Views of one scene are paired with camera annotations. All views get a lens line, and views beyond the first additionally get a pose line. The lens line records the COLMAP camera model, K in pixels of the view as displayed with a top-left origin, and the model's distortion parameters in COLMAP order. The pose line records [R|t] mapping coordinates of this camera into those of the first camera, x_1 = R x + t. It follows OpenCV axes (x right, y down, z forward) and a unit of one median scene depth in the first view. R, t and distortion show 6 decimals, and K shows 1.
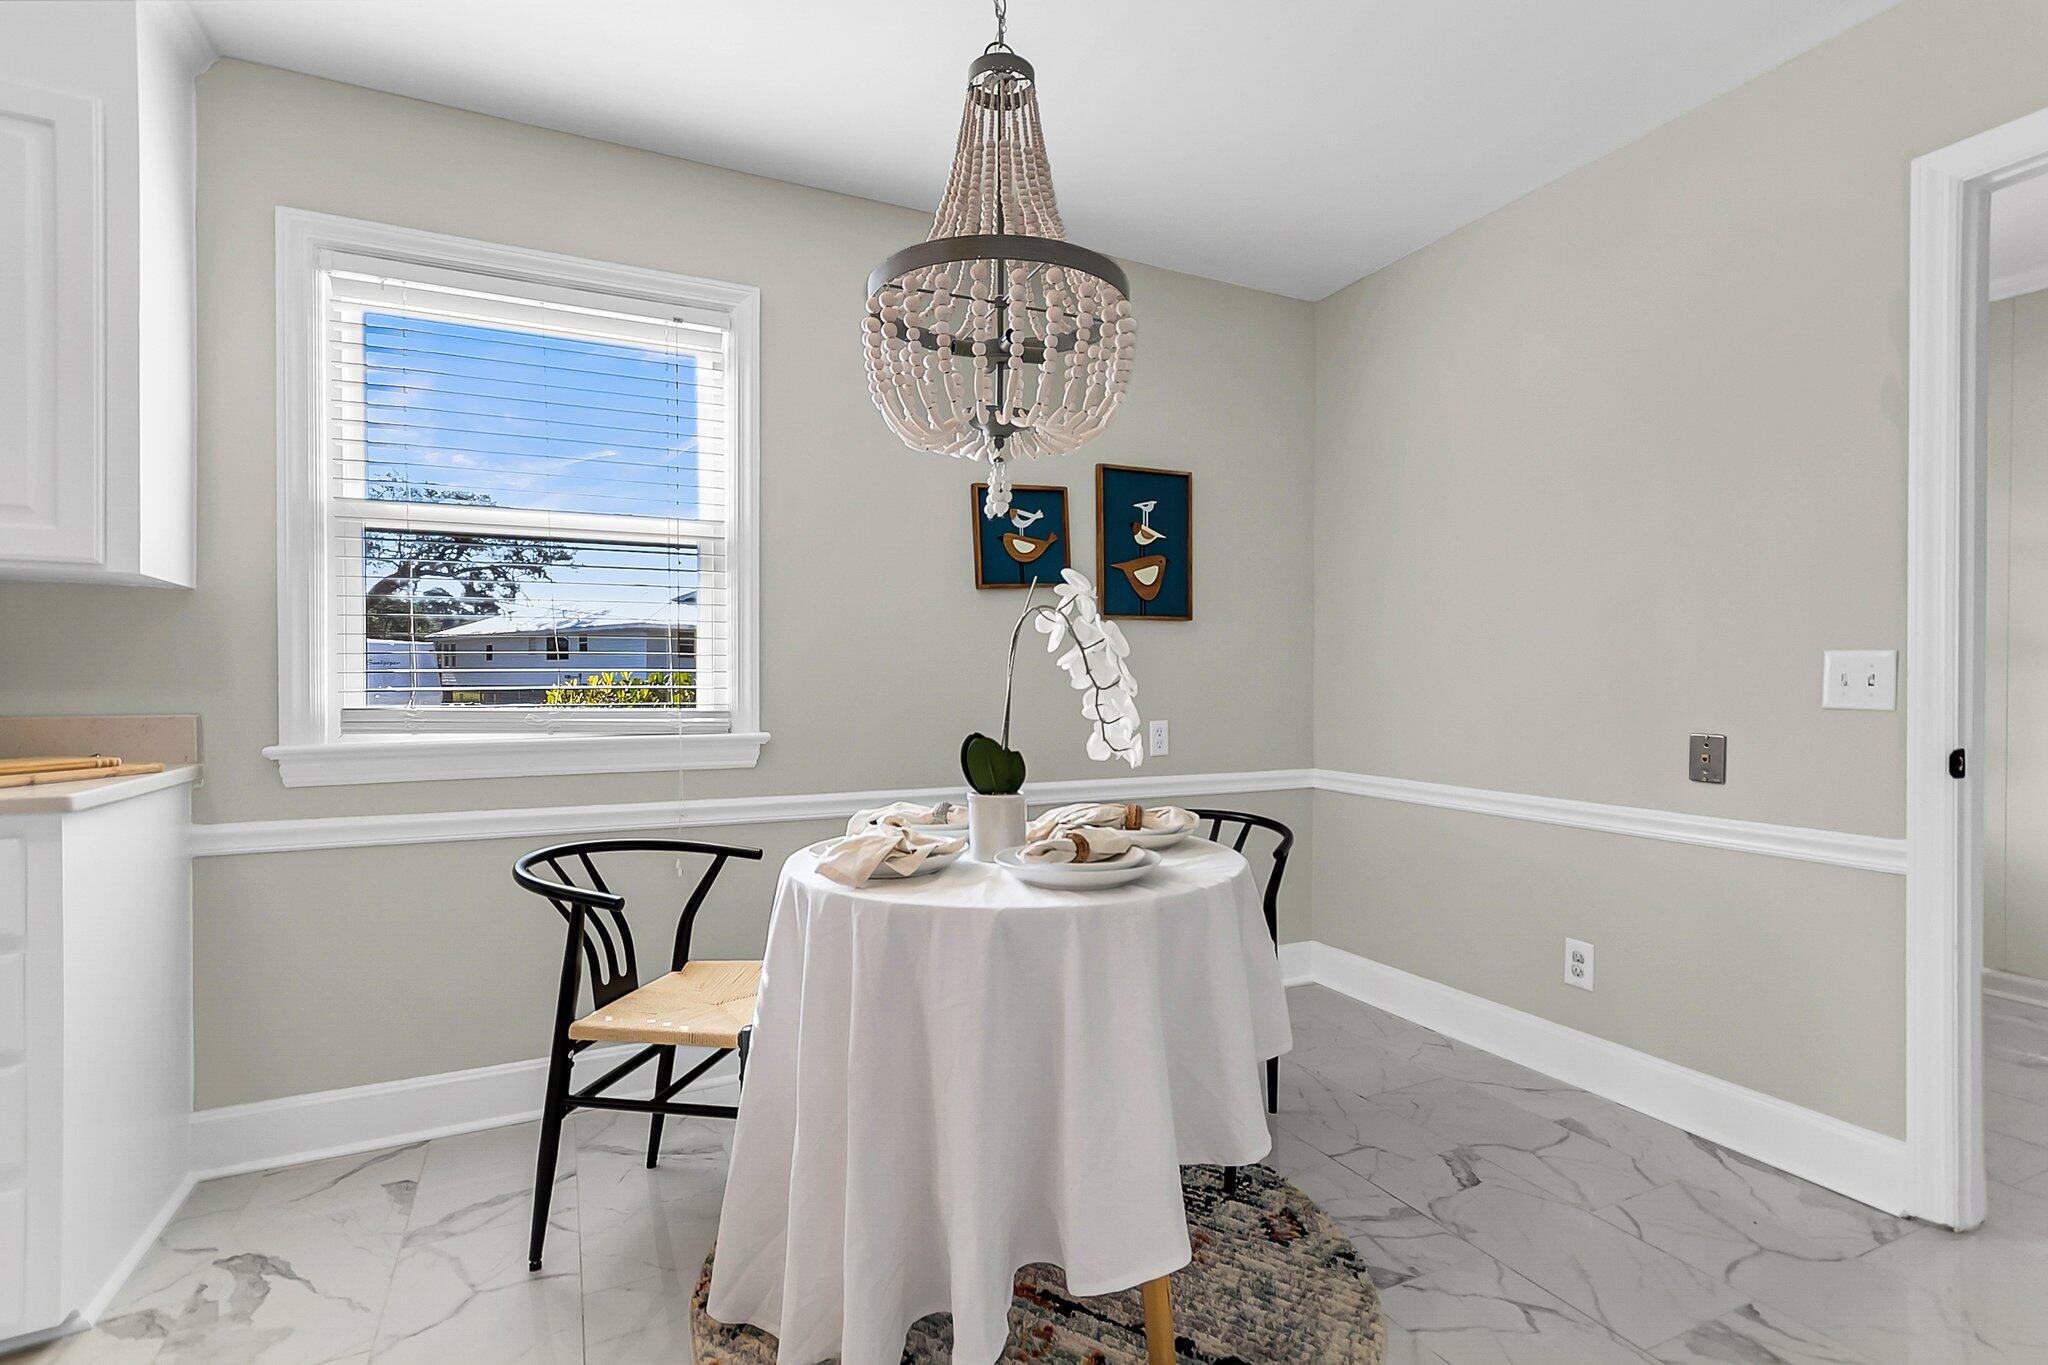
lens RADIAL K [[962.4, 0, 1016.0], [0, 962.4, 689.8], [0, 0, 1]] dist [0.001205, 0.001136]
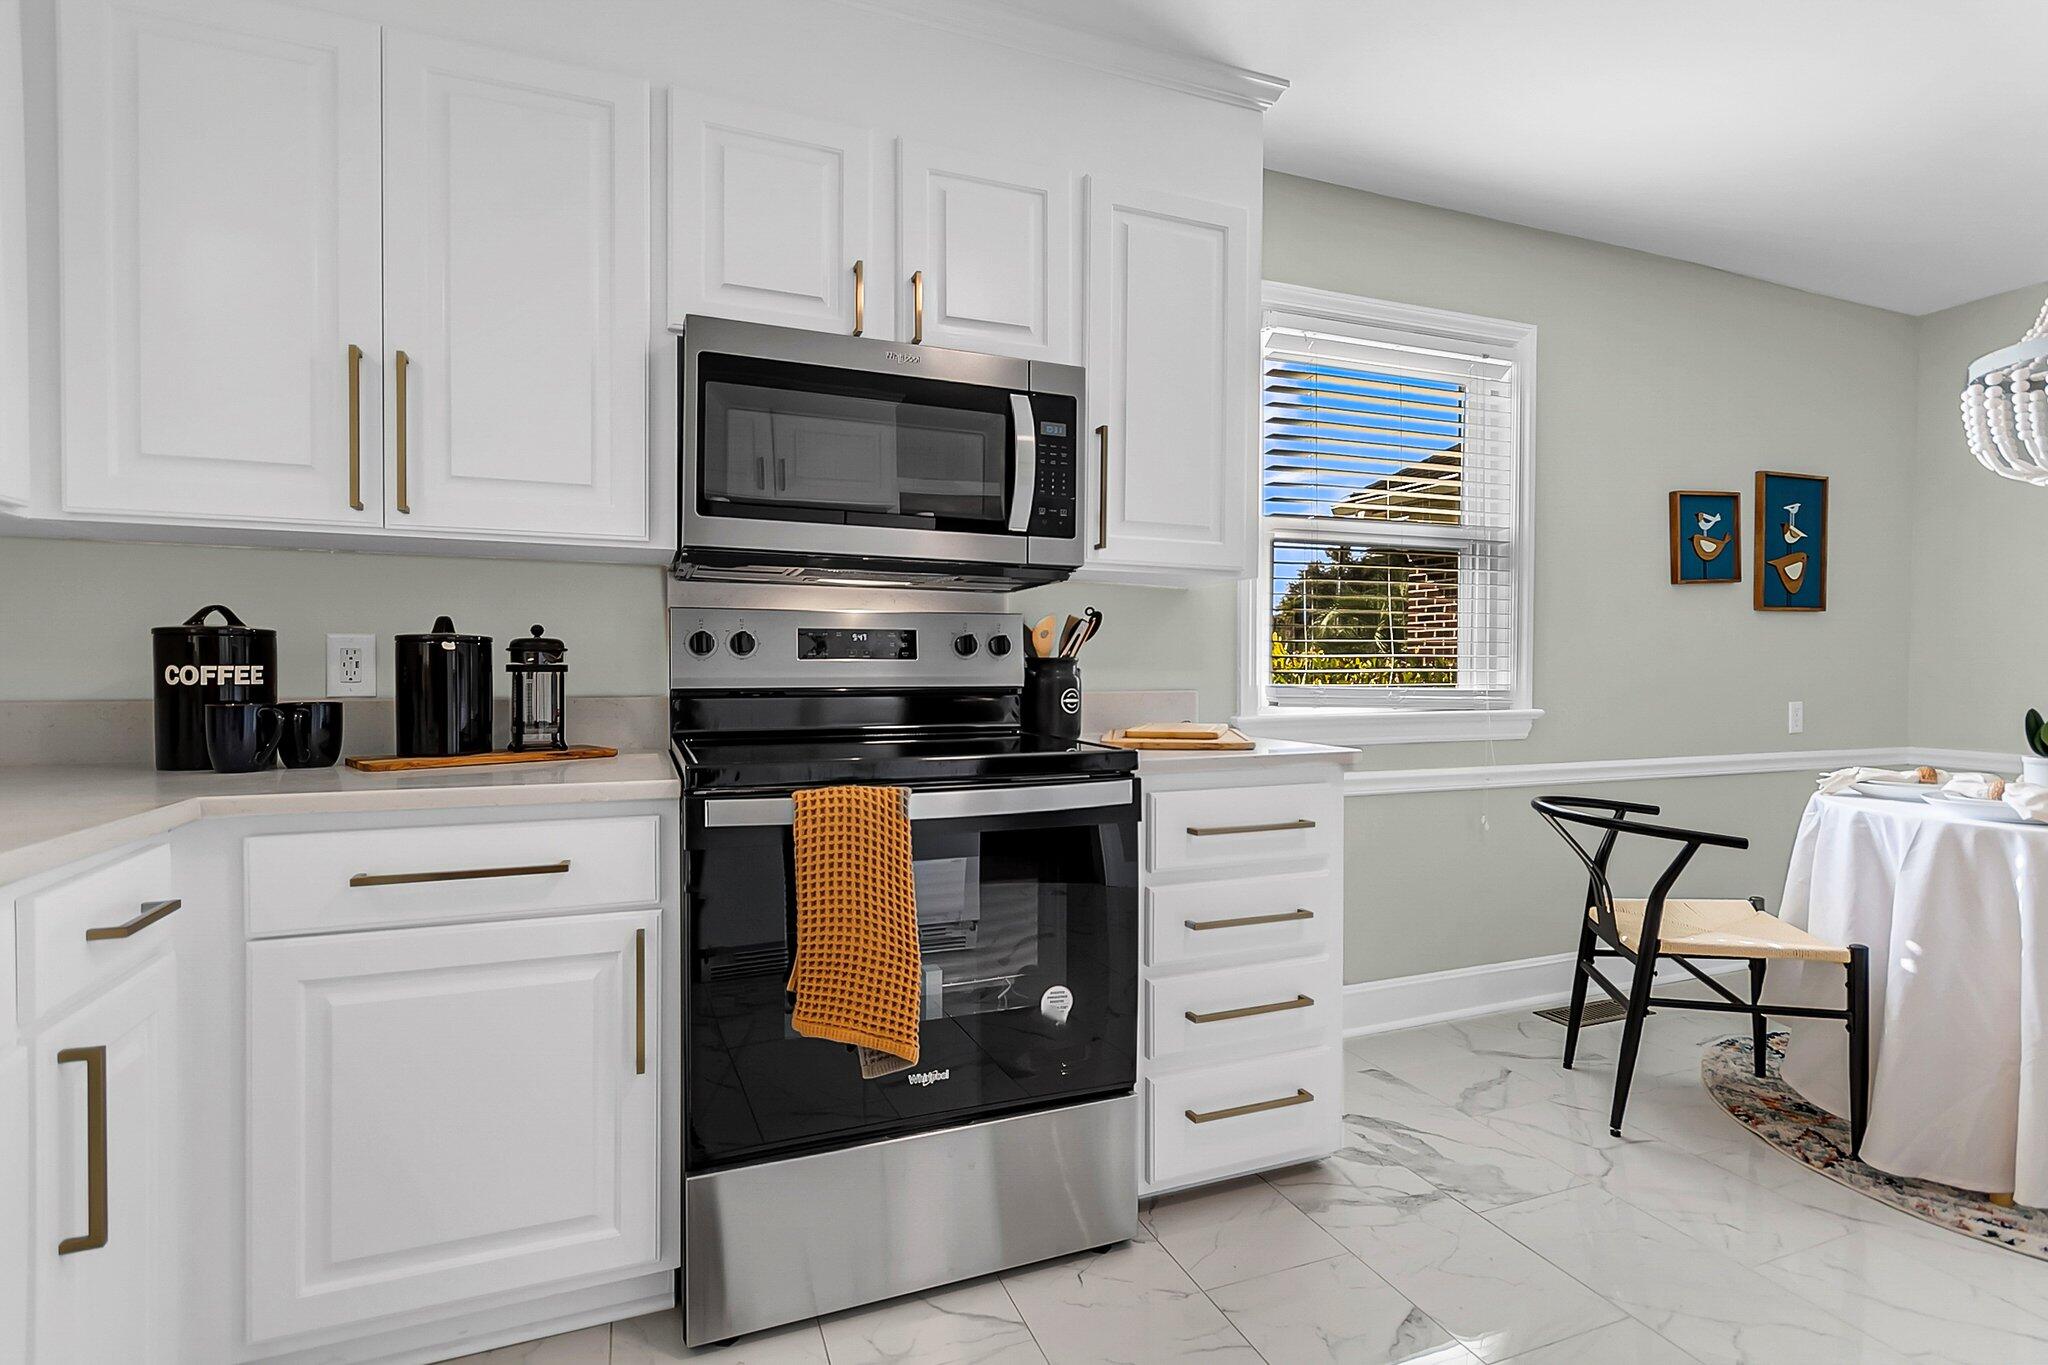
lens RADIAL K [[962.4, 0, 1016.0], [0, 962.4, 689.8], [0, 0, 1]] dist [0.001205, 0.001136]
pose [[0.997874, 0.002003, -0.065140, -0.712200], [-0.001259, 0.999933, 0.011467, 0.007164], [0.065158, -0.011361, 0.997810, -0.176184]]
